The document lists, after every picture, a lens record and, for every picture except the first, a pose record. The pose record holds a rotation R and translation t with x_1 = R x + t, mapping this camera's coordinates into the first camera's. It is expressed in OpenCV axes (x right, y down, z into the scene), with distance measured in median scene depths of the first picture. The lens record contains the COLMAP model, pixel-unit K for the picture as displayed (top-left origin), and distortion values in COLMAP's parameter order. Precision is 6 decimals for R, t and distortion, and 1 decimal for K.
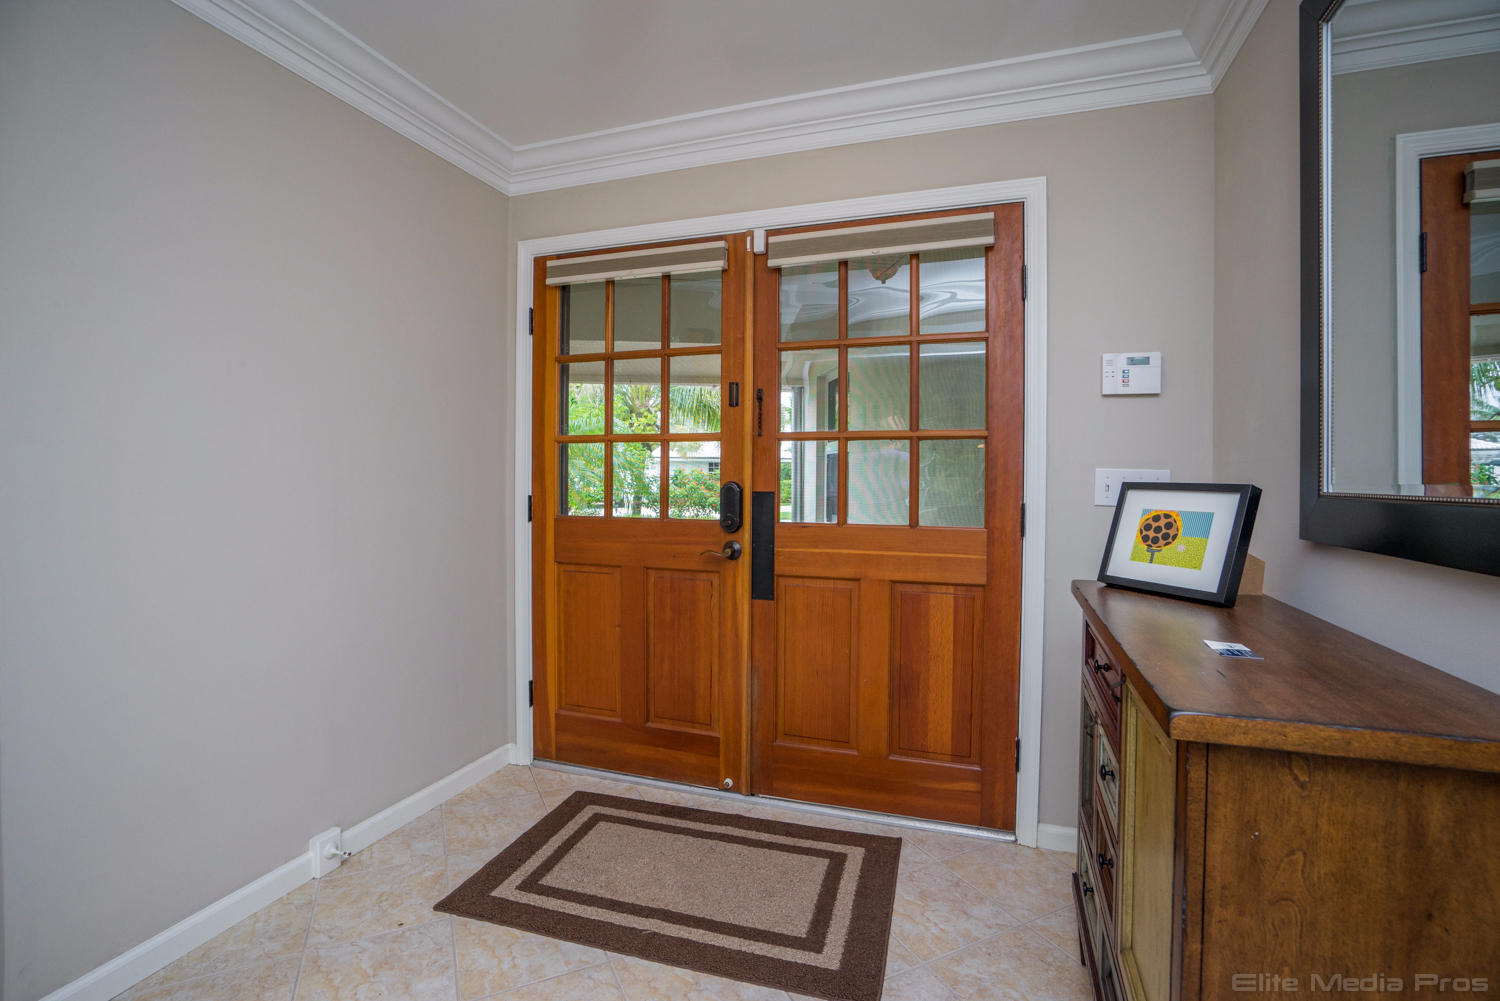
lens RADIAL K [[693.7, 0, 746.6], [0, 693.7, 486.6], [0, 0, 1]] dist [-0.043158, 0.015090]
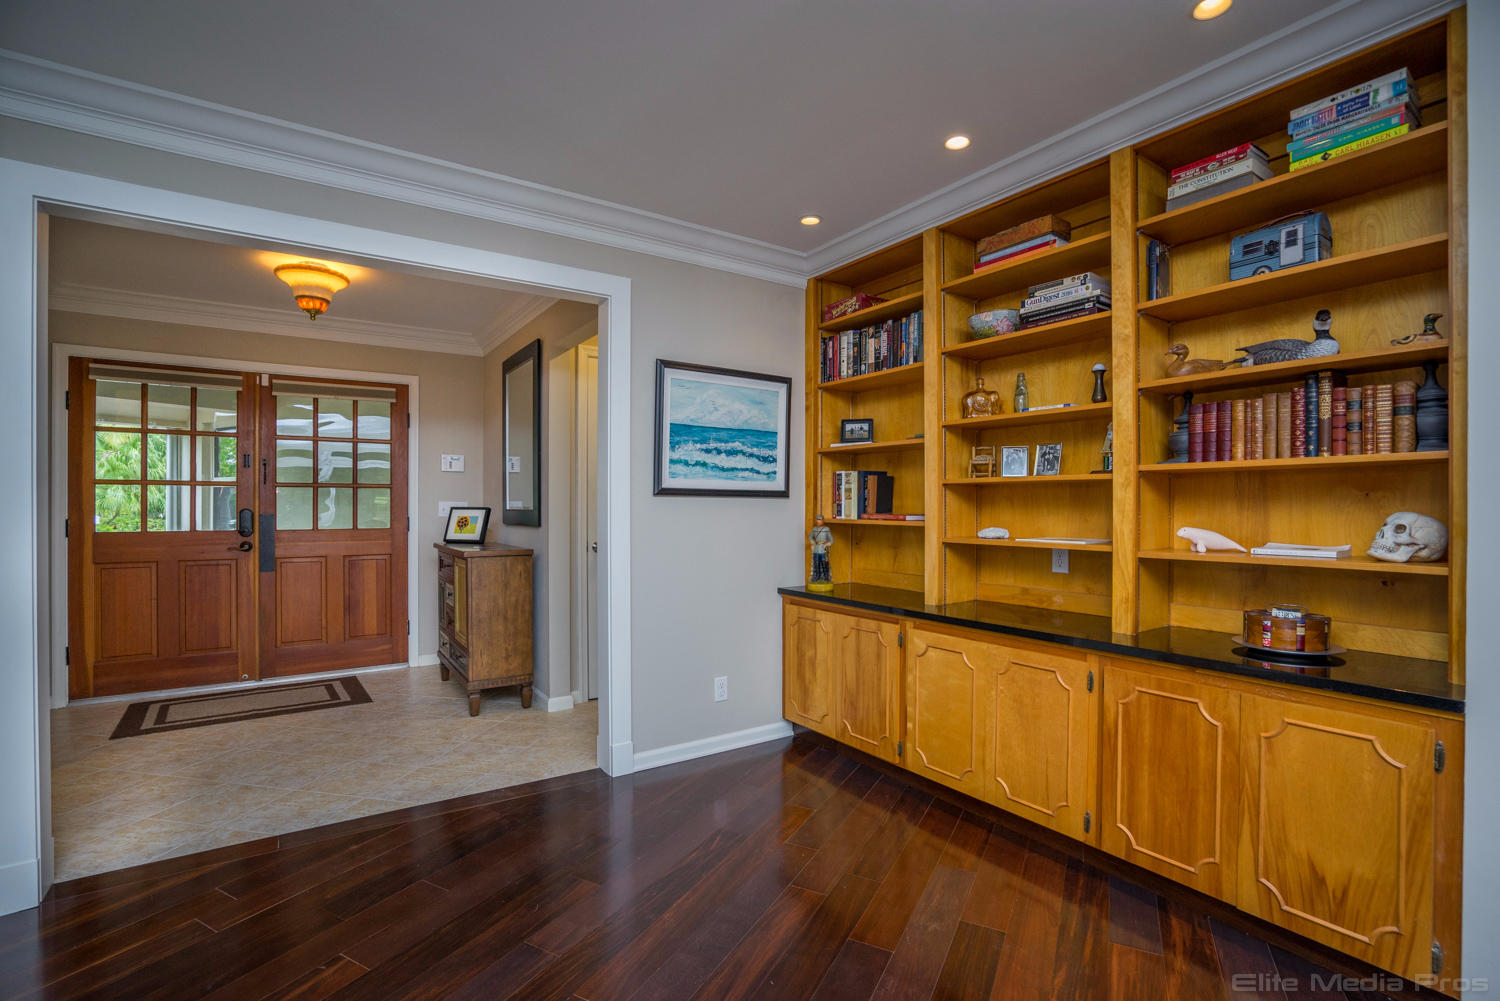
lens RADIAL K [[693.7, 0, 746.8], [0, 693.7, 502.9], [0, 0, 1]] dist [-0.043158, 0.015090]
pose [[0.606872, -0.002077, 0.794797, -0.661469], [0.017082, 0.999800, -0.010430, 0.019931], [-0.794616, 0.019906, 0.606786, -1.157648]]
